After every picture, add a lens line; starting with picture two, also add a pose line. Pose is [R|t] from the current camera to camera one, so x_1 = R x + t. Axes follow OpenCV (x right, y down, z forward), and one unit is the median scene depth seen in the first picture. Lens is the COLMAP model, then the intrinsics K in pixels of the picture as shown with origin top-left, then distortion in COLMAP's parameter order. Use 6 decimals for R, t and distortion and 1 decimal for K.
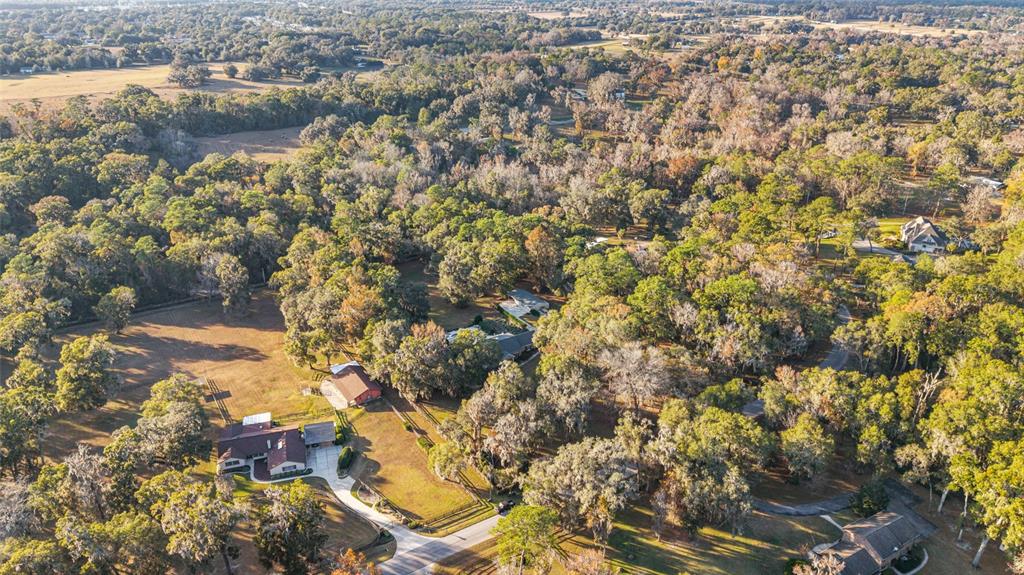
lens RADIAL K [[691.5, 0, 512.0], [0, 691.5, 287.5], [0, 0, 1]] dist [0.000856, -0.006422]
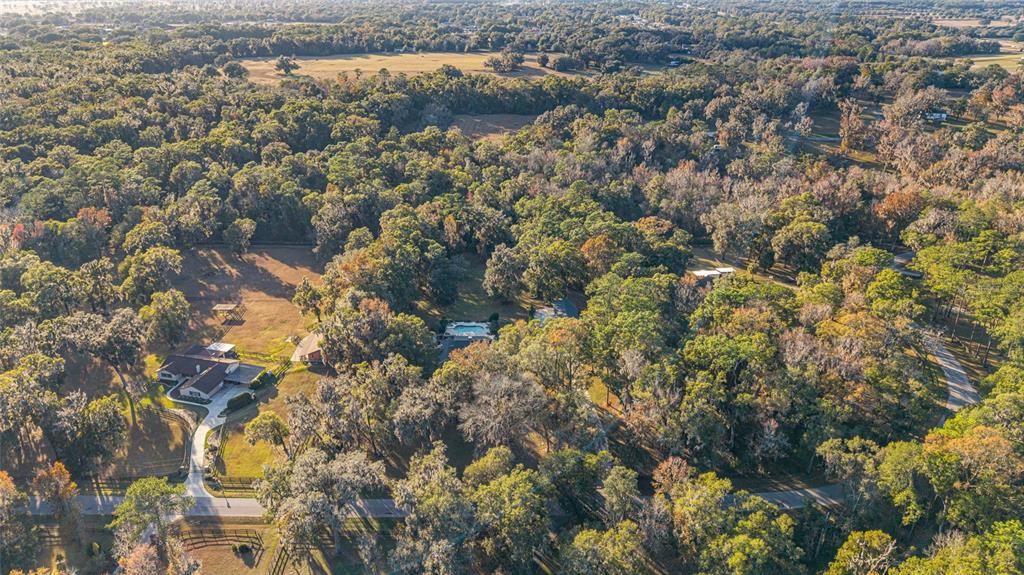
lens RADIAL K [[691.5, 0, 512.0], [0, 691.5, 287.5], [0, 0, 1]] dist [0.000856, -0.006422]
pose [[0.853900, 0.214205, -0.474310, 0.346999], [-0.216797, 0.974936, 0.049995, -0.037840], [0.473131, 0.060138, 0.878937, 0.162488]]
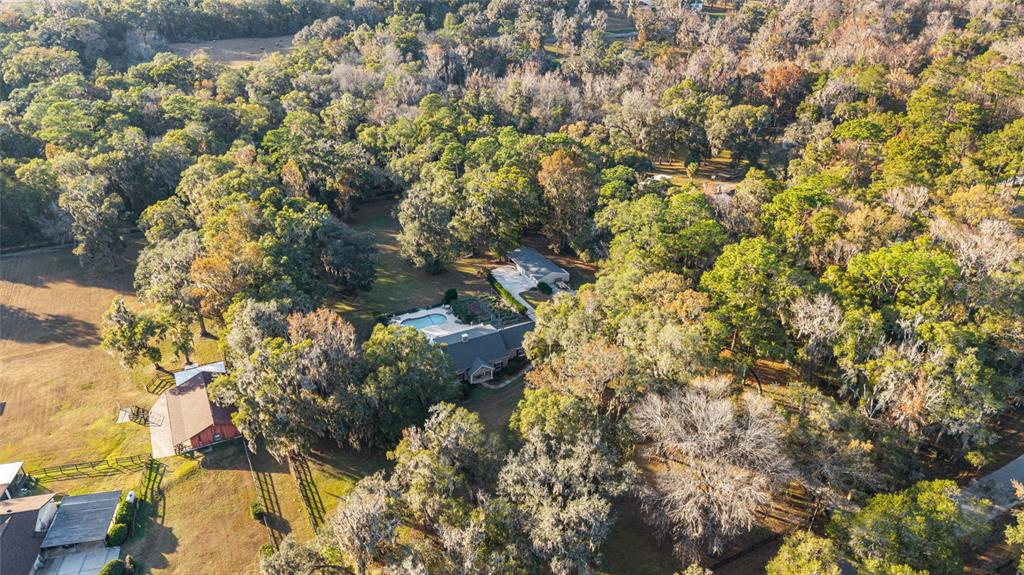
lens RADIAL K [[691.5, 0, 512.0], [0, 691.5, 287.5], [0, 0, 1]] dist [0.000856, -0.006422]
pose [[0.995654, 0.046179, -0.080869, 0.047185], [-0.039790, 0.996087, 0.078916, -0.009931], [0.084197, -0.075355, 0.993596, 0.335193]]
